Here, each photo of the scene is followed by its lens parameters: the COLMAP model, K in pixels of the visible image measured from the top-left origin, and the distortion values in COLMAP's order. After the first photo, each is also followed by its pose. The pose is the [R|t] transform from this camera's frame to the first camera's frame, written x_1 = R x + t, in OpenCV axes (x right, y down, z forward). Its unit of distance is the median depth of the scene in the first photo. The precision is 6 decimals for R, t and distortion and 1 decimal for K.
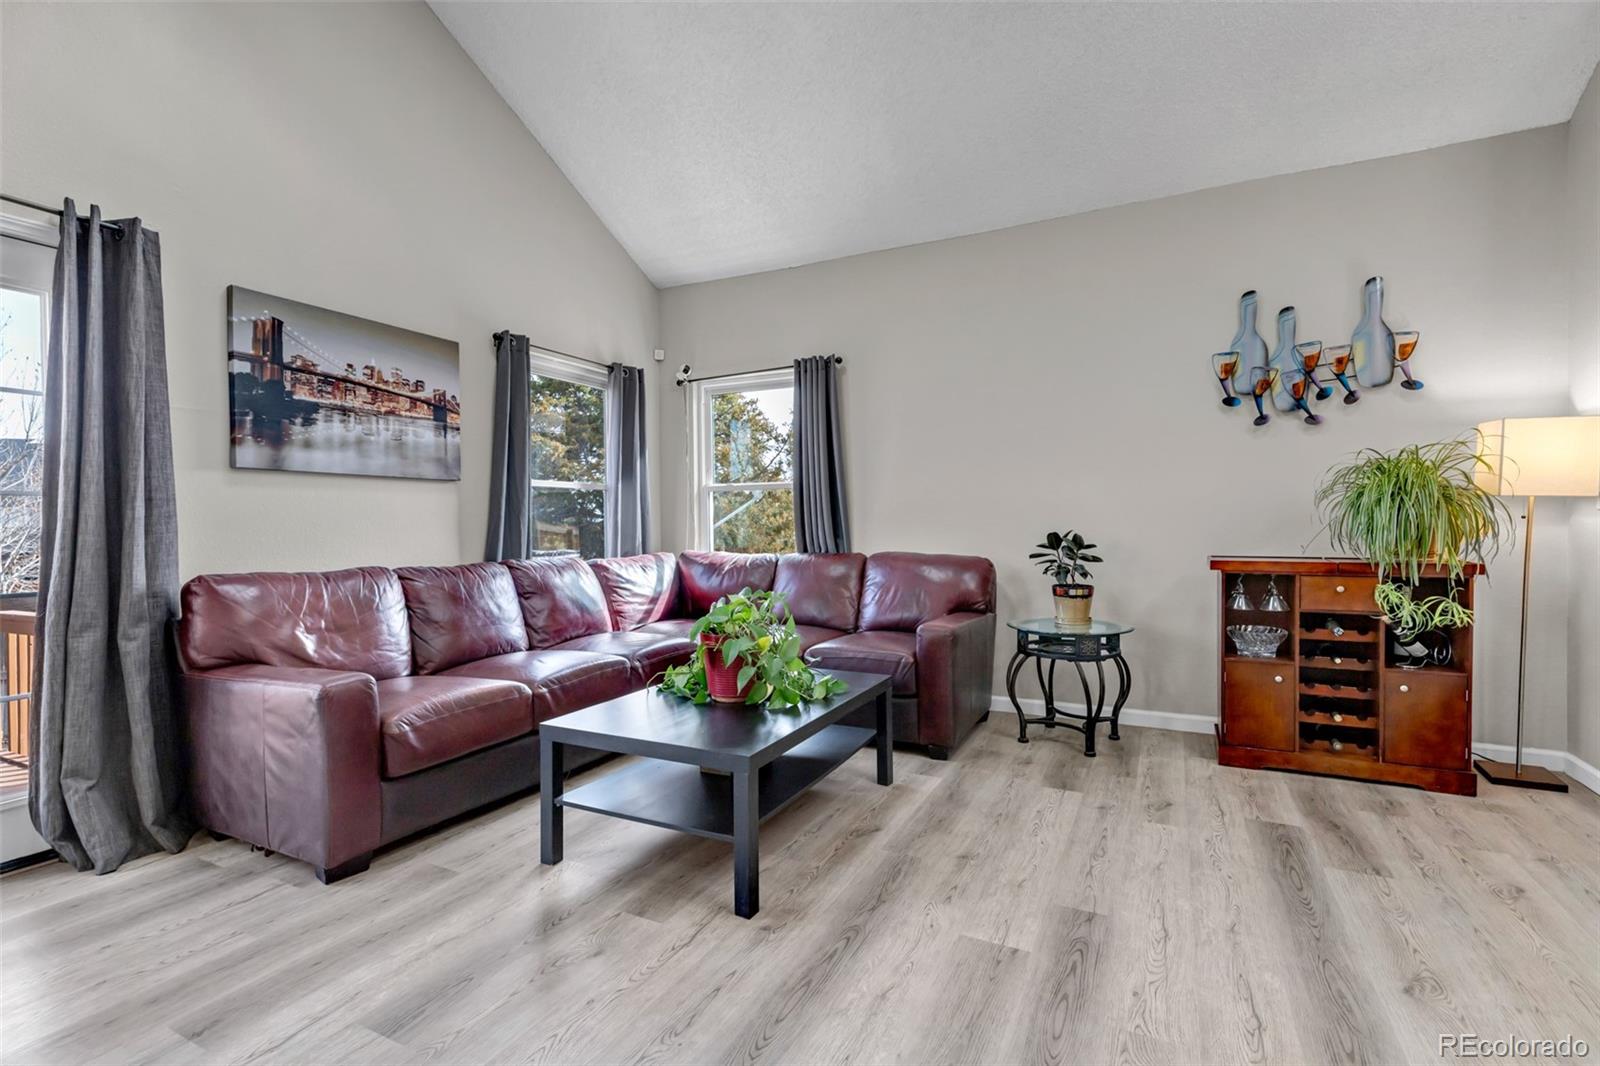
lens RADIAL K [[722.2, 0, 797.8], [0, 722.2, 535.4], [0, 0, 1]] dist [0.000558, 0.000525]
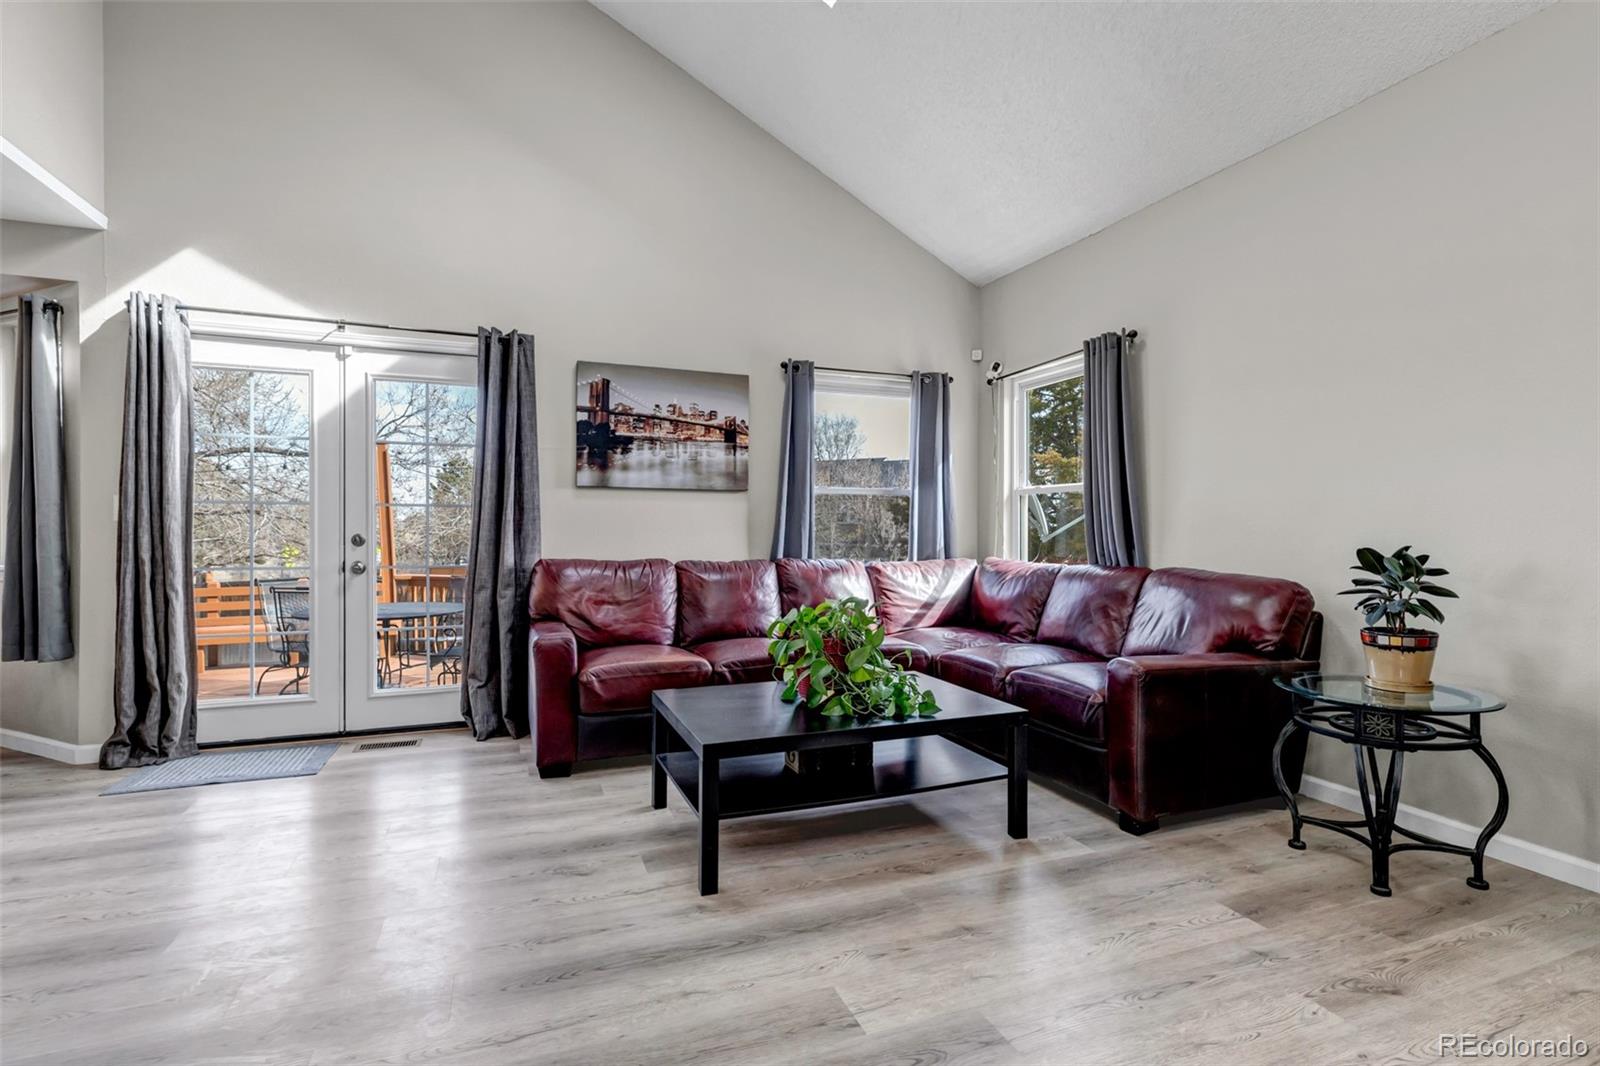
lens RADIAL K [[740.5, 0, 800.0], [0, 740.5, 533.0], [0, 0, 1]] dist [-0.001990, -0.000013]
pose [[0.750901, 0.015257, -0.660239, 0.465698], [-0.021622, 0.999765, -0.001488, -0.006573], [0.660061, 0.015393, 0.751054, 0.158292]]
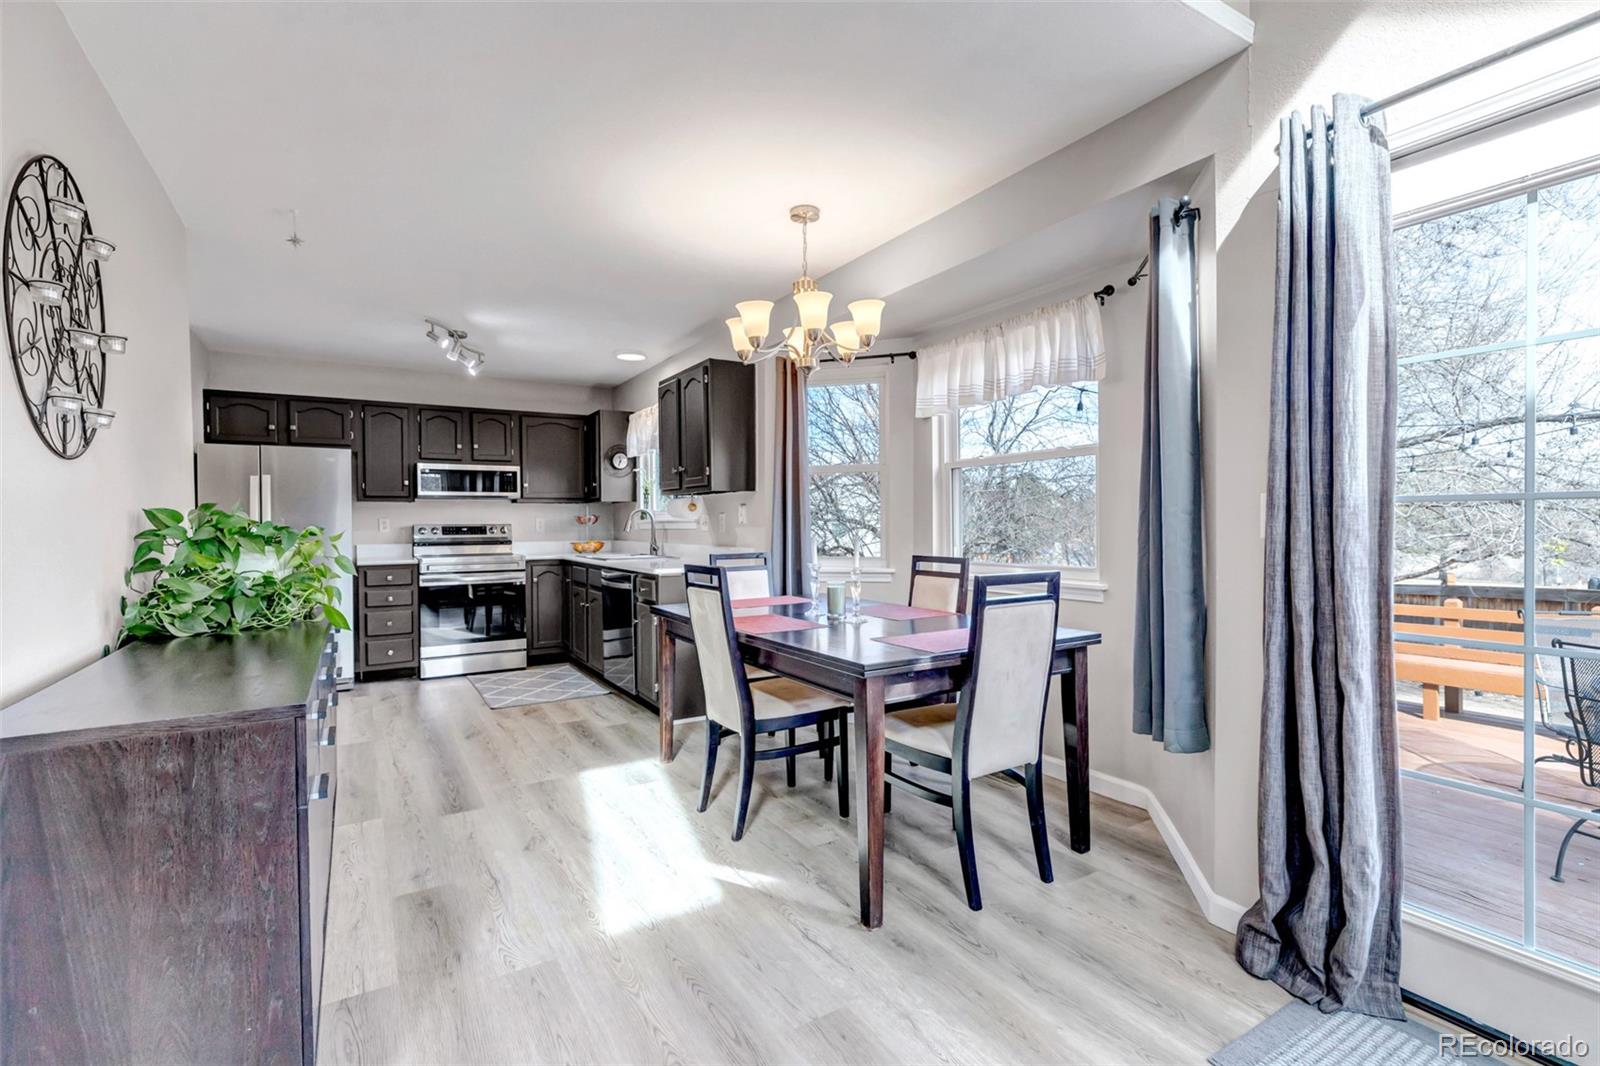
lens RADIAL K [[730.9, 0, 800.0], [0, 730.9, 533.0], [0, 0, 1]] dist [0.000946, 0.000571]
pose [[-0.525816, 0.026656, -0.850180, -0.239038], [-0.000103, 0.999507, 0.031401, -0.027237], [0.850598, 0.016599, -0.525554, 0.296574]]
